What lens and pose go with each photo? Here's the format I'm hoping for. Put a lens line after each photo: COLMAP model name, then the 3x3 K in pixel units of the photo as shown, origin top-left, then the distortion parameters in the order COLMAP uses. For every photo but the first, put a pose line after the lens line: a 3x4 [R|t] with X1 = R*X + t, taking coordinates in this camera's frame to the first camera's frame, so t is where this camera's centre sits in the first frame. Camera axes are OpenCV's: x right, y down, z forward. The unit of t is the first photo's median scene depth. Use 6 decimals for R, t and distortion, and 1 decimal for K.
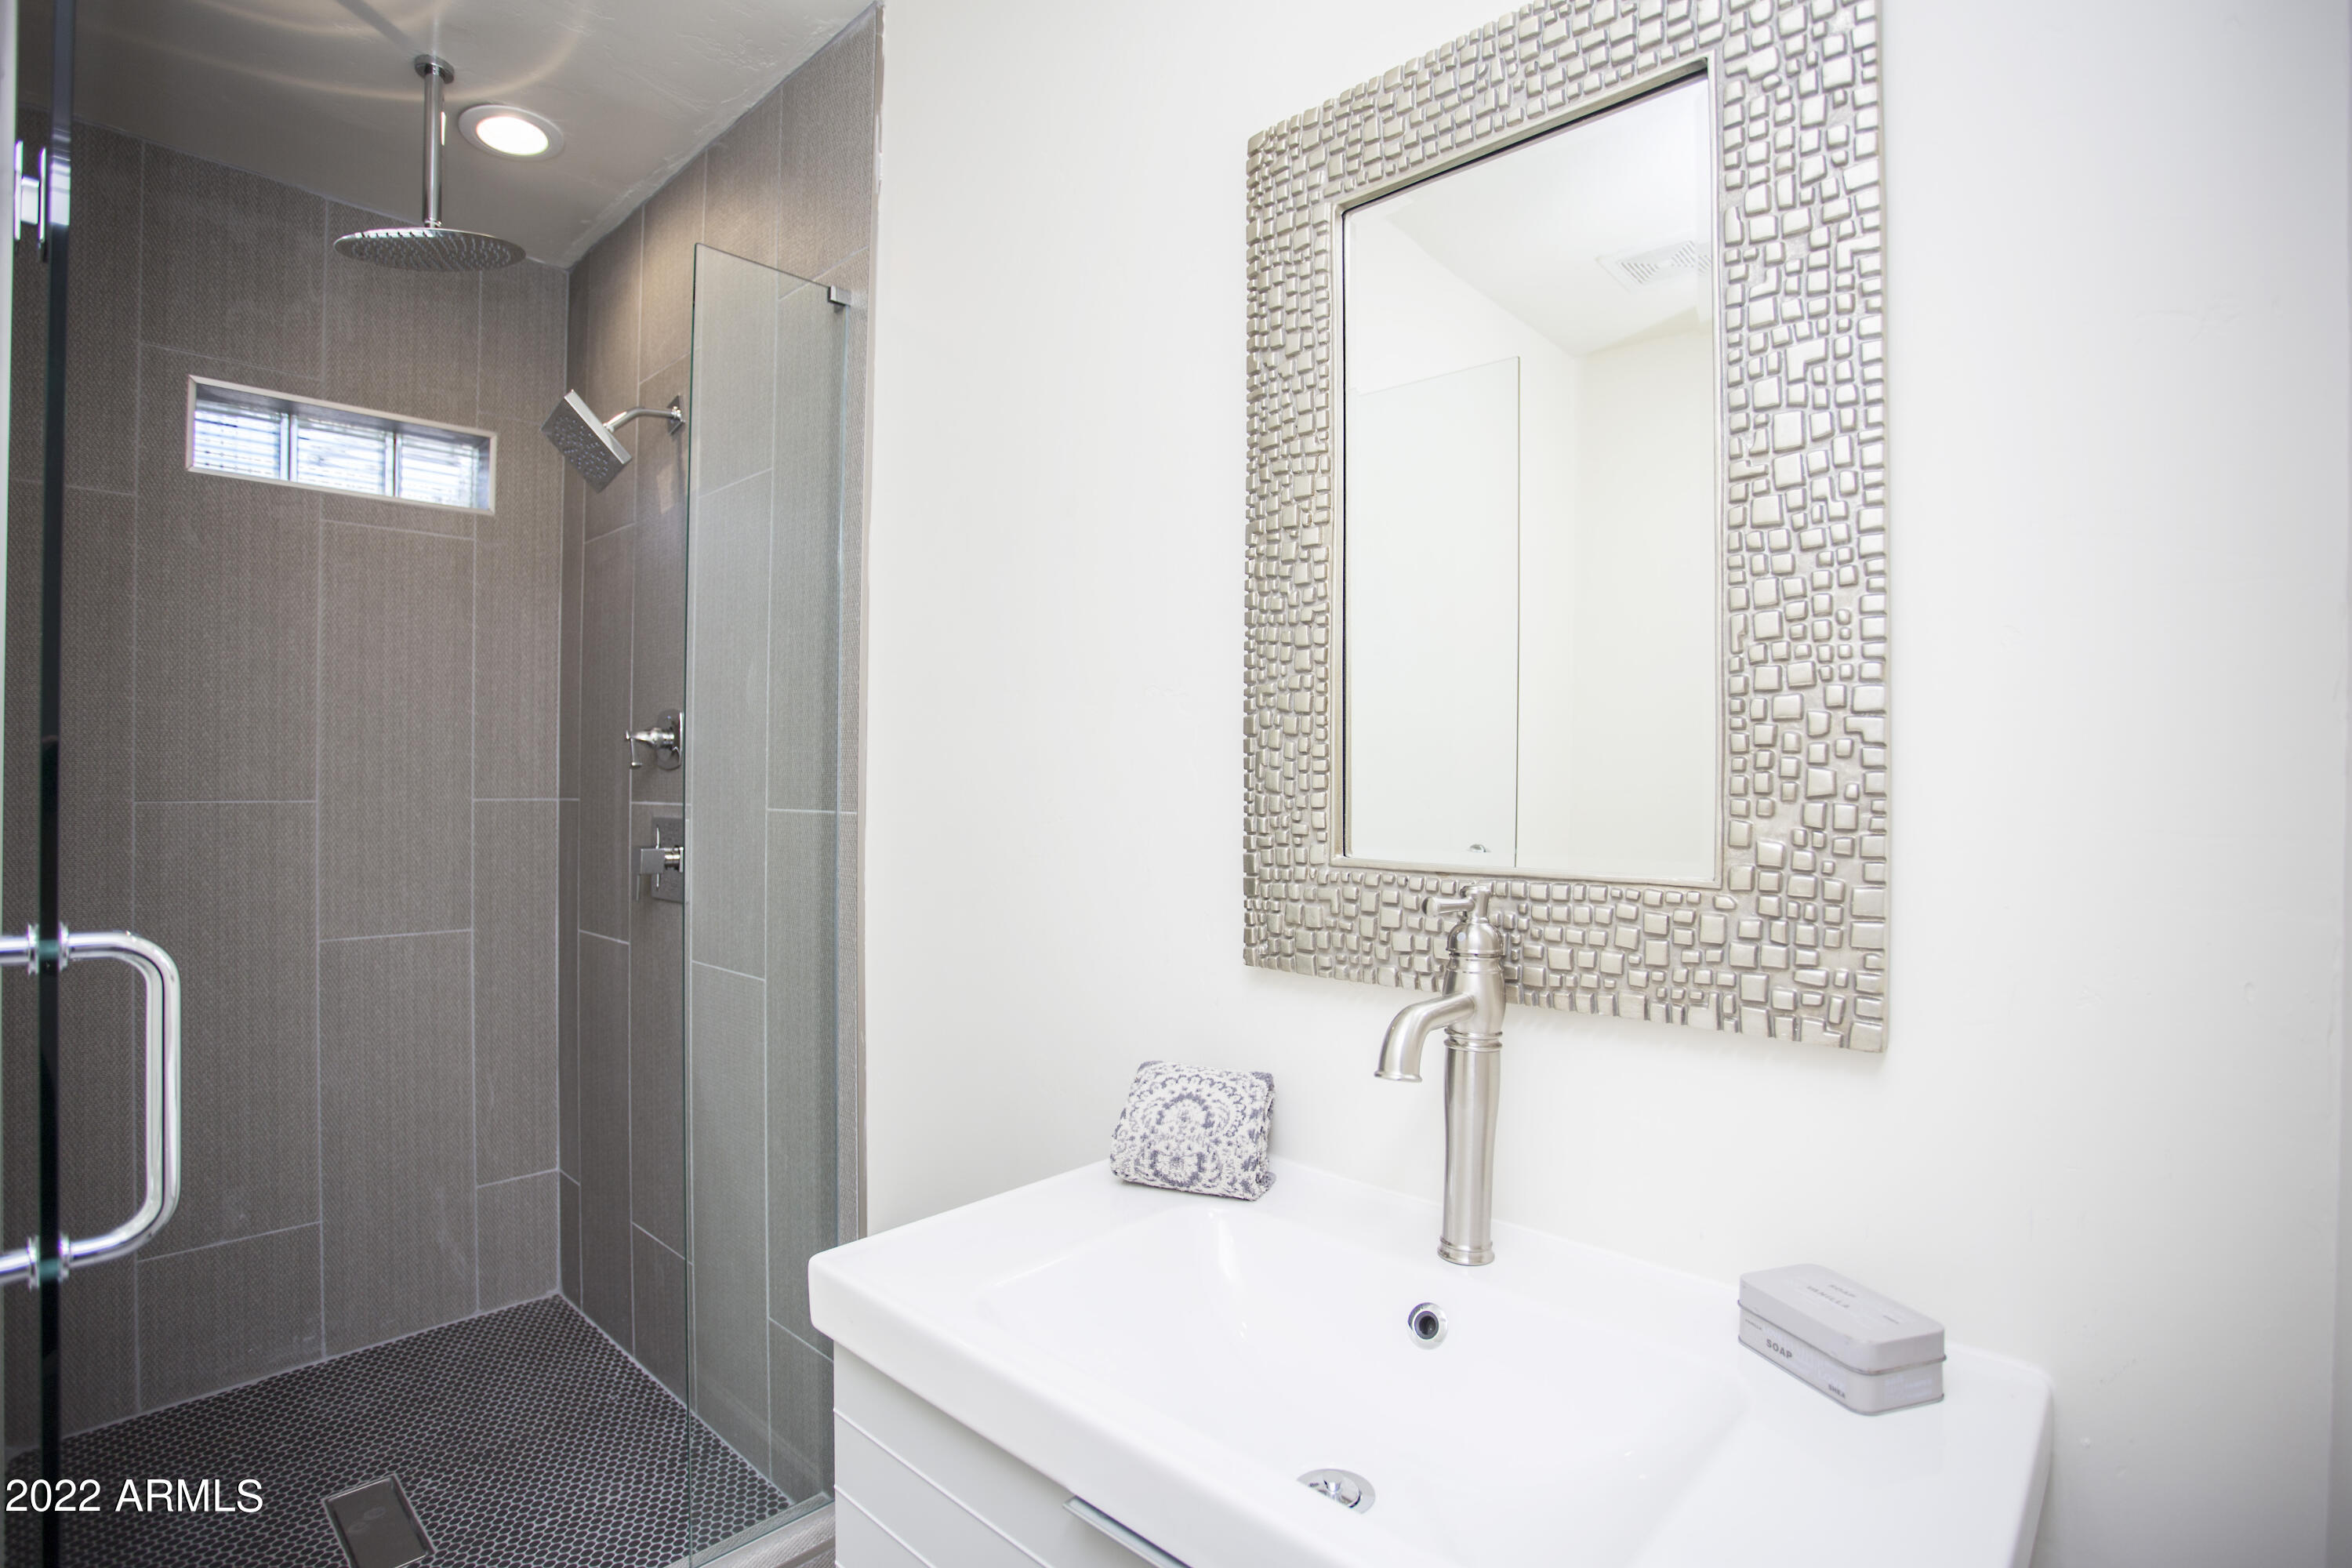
lens RADIAL K [[1164.0, 0, 1176.0], [0, 1164.0, 784.0], [0, 0, 1]] dist [-0.079299, 0.036150]
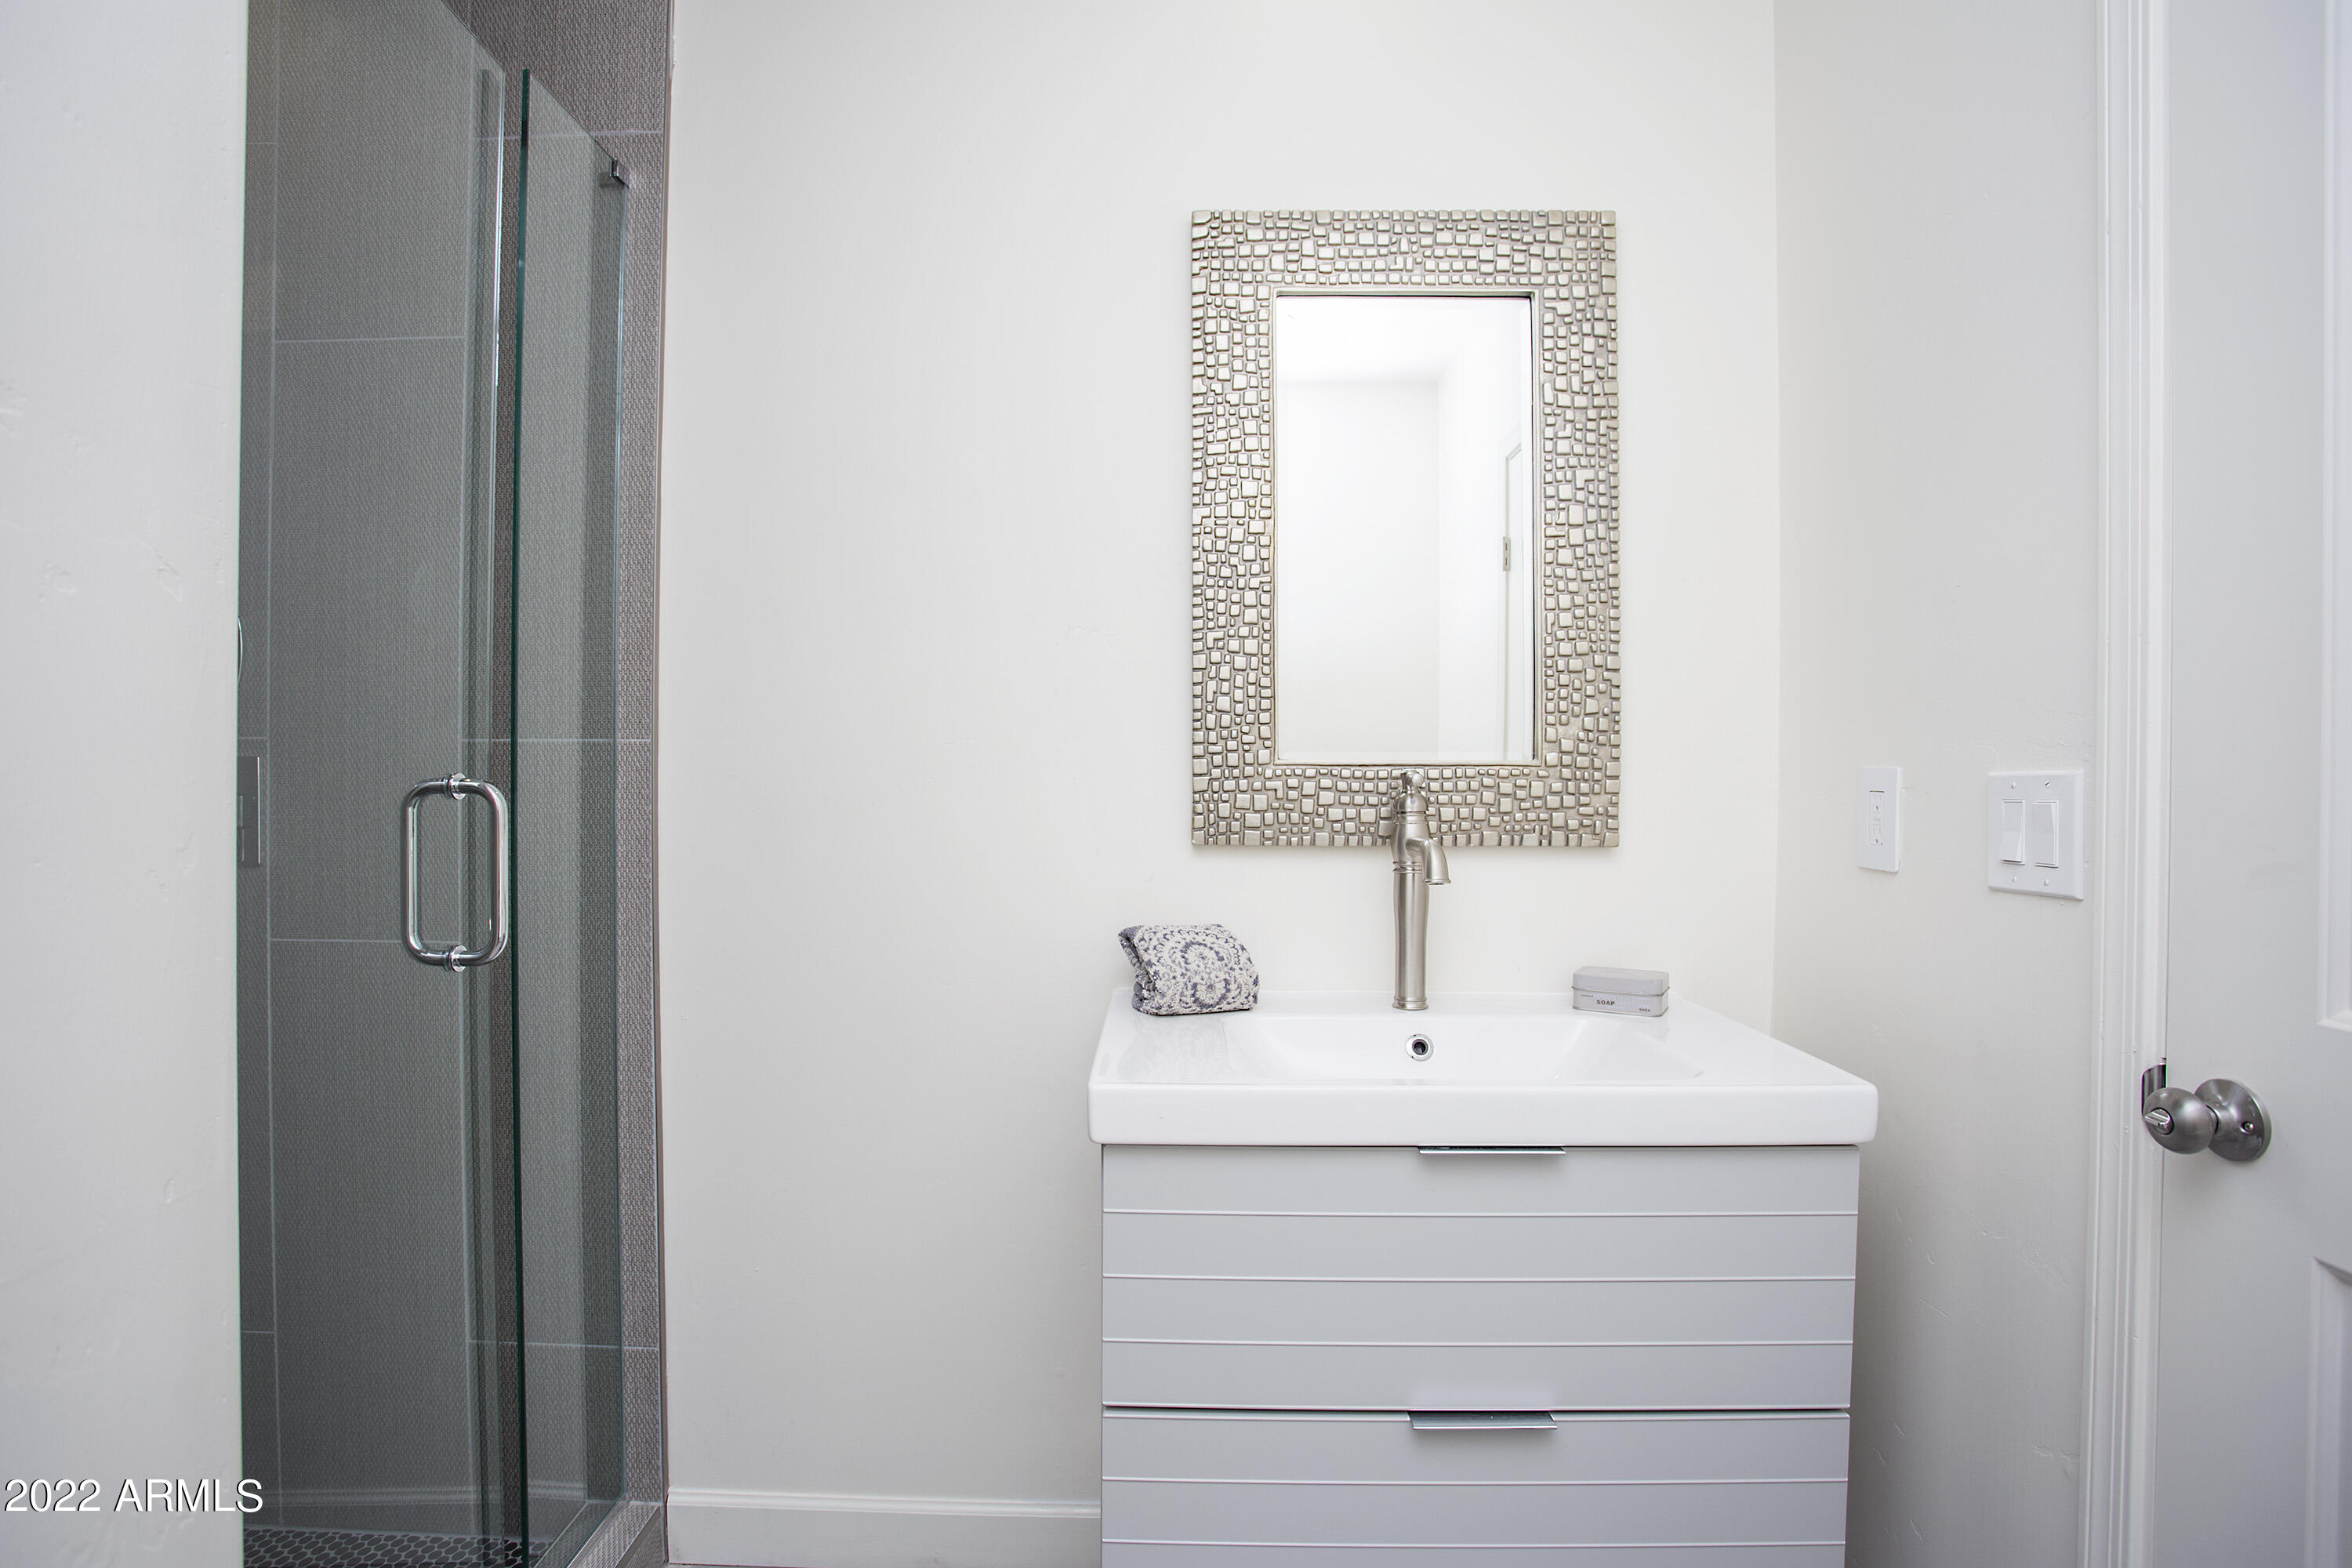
lens RADIAL K [[1164.0, 0, 1176.0], [0, 1164.0, 784.0], [0, 0, 1]] dist [-0.079299, 0.036150]
pose [[0.730645, -0.008319, 0.682707, -1.117945], [0.000252, 0.999929, 0.011916, 0.094118], [-0.682758, -0.008534, 0.730595, 0.073086]]
